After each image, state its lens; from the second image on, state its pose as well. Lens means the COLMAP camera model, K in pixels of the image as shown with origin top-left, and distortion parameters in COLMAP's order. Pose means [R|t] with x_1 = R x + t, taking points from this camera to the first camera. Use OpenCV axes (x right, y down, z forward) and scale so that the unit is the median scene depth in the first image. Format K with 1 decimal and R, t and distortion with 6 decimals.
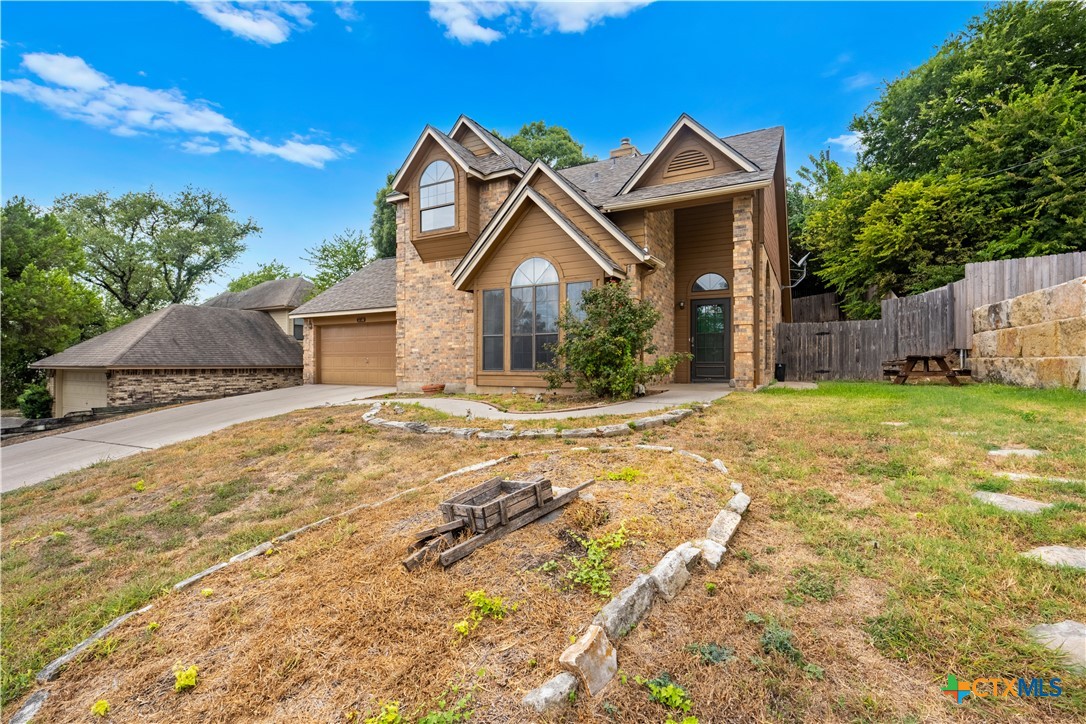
lens RADIAL K [[497.4, 0, 543.4], [0, 497.4, 362.1], [0, 0, 1]] dist [0.005773, -0.003438]
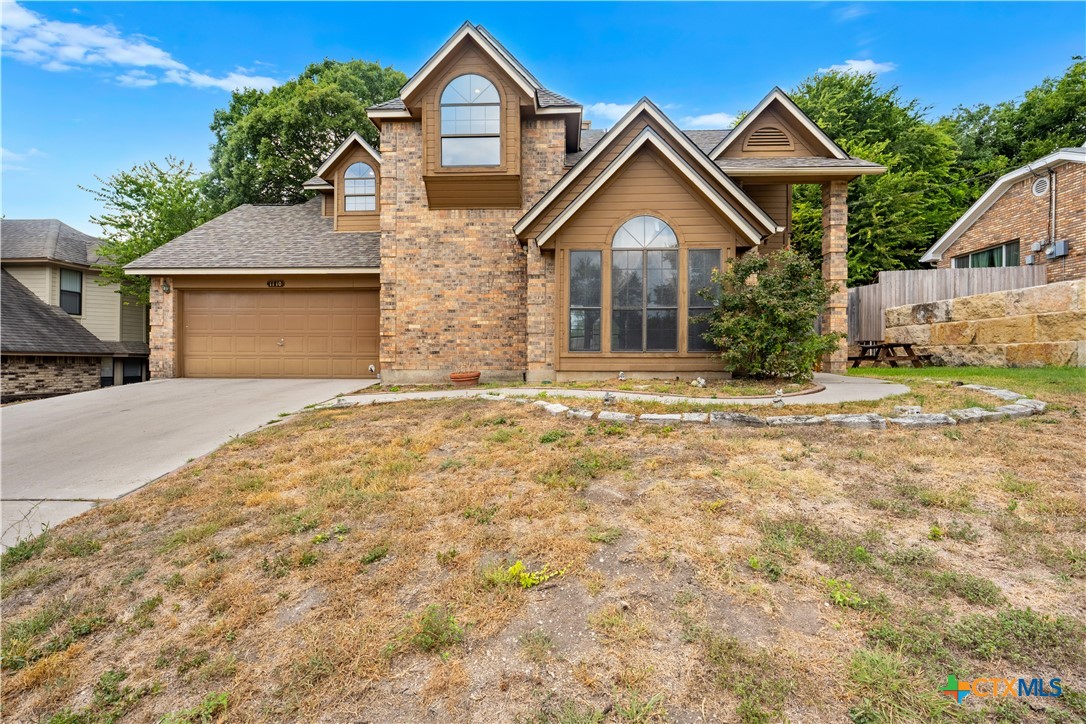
lens RADIAL K [[497.4, 0, 543.5], [0, 497.4, 363.8], [0, 0, 1]] dist [0.005773, -0.003438]
pose [[0.891329, 0.000985, 0.453355, -0.447004], [-0.003761, 0.999979, 0.005222, 0.027860], [-0.453341, -0.006360, 0.891315, 0.271654]]
